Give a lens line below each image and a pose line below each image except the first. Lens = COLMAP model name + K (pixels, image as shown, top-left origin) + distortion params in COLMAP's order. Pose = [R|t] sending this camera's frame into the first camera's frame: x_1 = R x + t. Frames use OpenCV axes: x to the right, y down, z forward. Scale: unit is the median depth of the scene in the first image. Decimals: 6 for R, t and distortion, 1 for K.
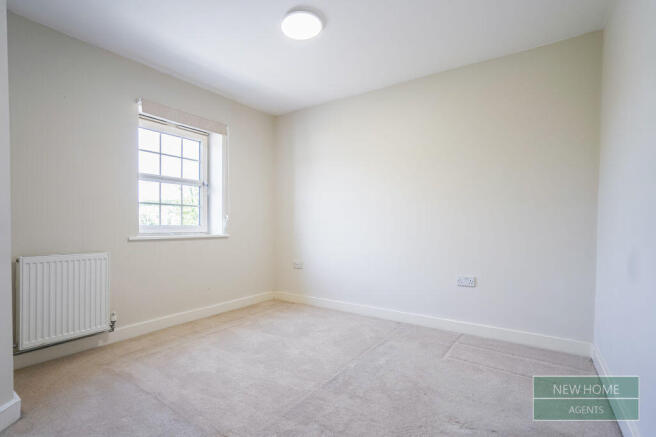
lens RADIAL K [[306.5, 0, 329.4], [0, 306.5, 222.3], [0, 0, 1]] dist [-0.001897, -0.000295]
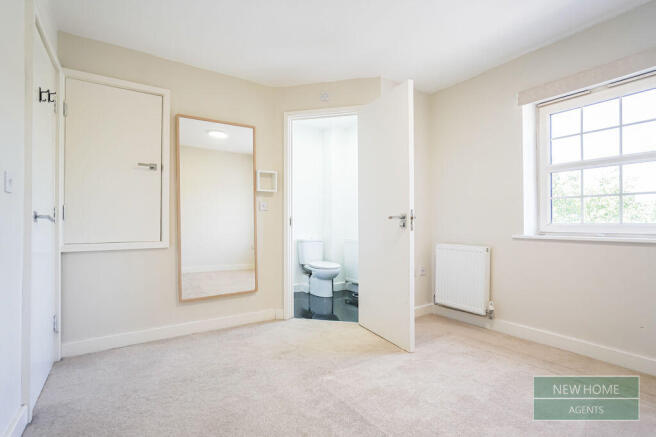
lens RADIAL K [[306.5, 0, 329.4], [0, 306.5, 222.3], [0, 0, 1]] dist [-0.001897, -0.000295]
pose [[-0.336716, -0.007592, -0.941576, 0.439293], [0.009691, 0.999887, -0.011527, 0.010355], [0.941556, -0.013006, -0.336604, 0.679934]]
